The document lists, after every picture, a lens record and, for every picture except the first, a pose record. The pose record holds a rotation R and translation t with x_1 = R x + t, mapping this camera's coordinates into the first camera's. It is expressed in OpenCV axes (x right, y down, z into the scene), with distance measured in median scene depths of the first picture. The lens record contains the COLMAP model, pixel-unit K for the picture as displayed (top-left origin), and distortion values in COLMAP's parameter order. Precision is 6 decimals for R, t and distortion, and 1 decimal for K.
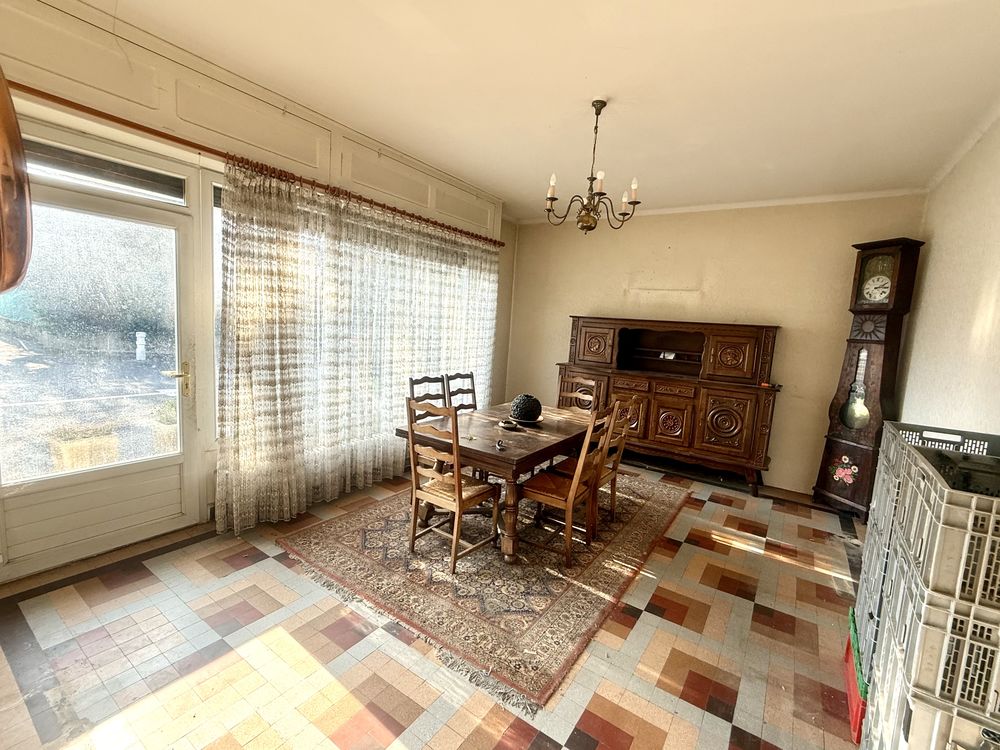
lens RADIAL K [[441.1, 0, 498.4], [0, 441.1, 372.0], [0, 0, 1]] dist [-0.004710, -0.000225]
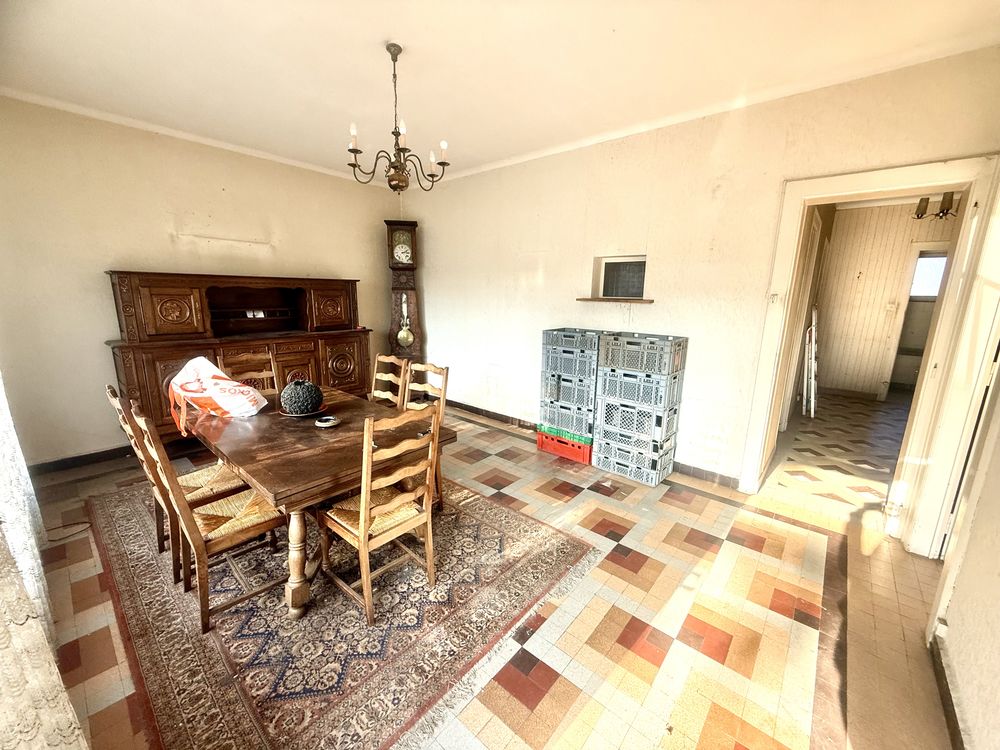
lens RADIAL K [[398.7, 0, 497.1], [0, 398.7, 373.3], [0, 0, 1]] dist [0.001762, 0.000045]
pose [[0.110787, -0.256797, 0.960095, -0.458240], [0.105353, 0.963633, 0.245586, -0.080977], [-0.988244, 0.073941, 0.133813, 0.452880]]
